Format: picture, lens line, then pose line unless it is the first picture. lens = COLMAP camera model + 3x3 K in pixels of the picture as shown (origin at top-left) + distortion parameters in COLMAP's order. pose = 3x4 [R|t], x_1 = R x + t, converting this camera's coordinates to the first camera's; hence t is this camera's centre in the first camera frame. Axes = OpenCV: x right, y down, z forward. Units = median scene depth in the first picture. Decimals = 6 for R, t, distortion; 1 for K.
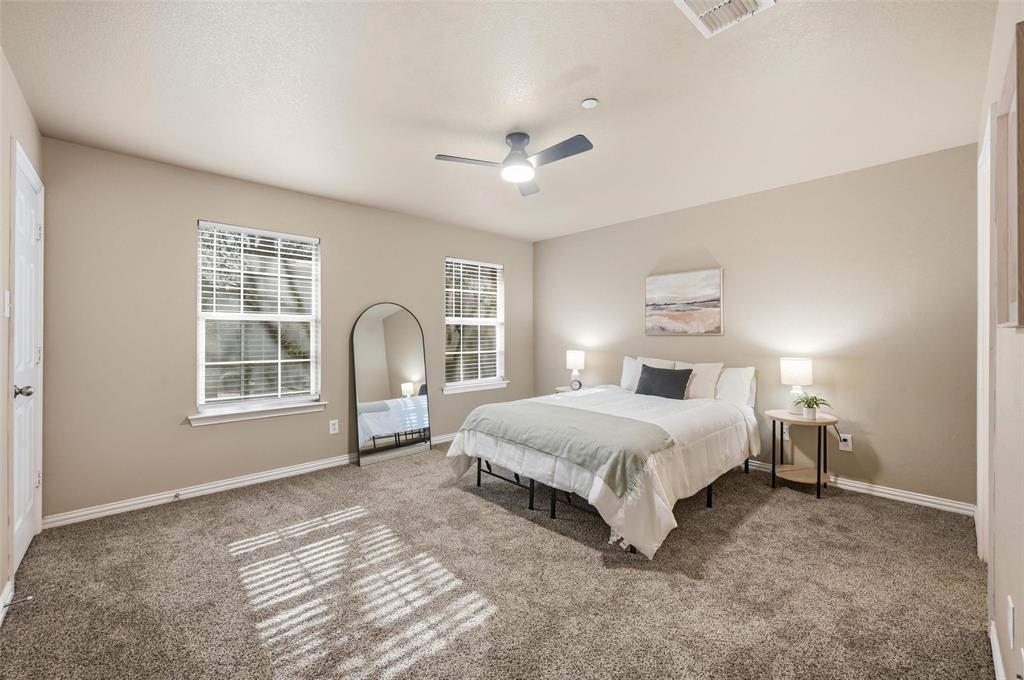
lens RADIAL K [[407.5, 0, 515.0], [0, 407.5, 333.1], [0, 0, 1]] dist [0.000533, 0.000530]
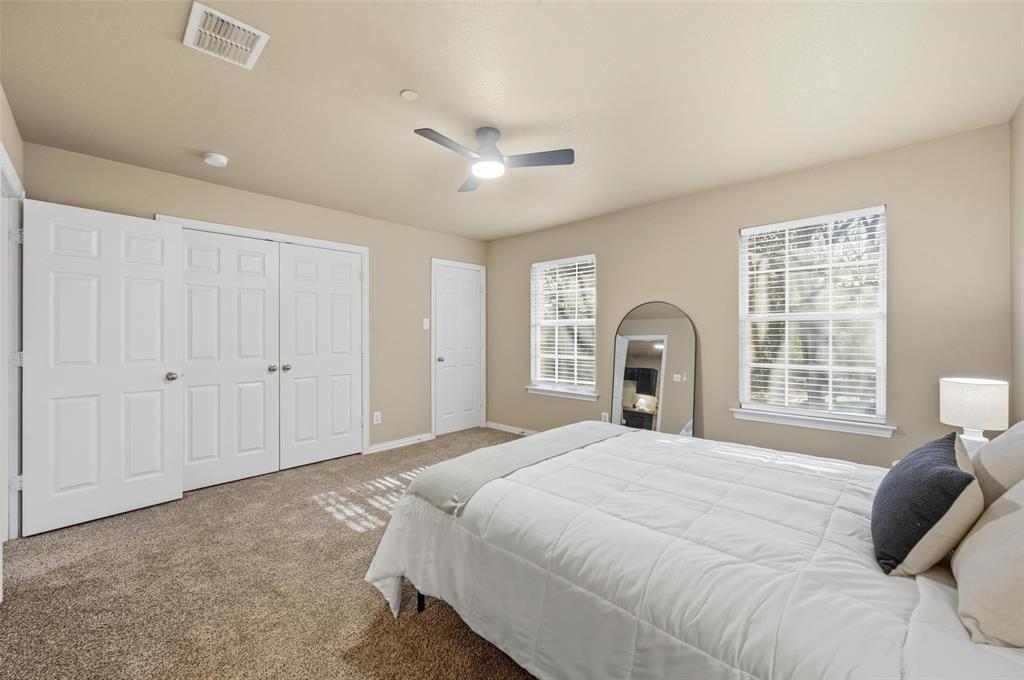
lens RADIAL K [[407.5, 0, 513.2], [0, 407.5, 339.1], [0, 0, 1]] dist [0.000533, 0.000530]
pose [[0.045579, 0.011029, -0.998900, 0.716668], [0.004776, 0.999925, 0.011258, -0.001886], [0.998949, -0.005284, 0.045523, 0.760948]]
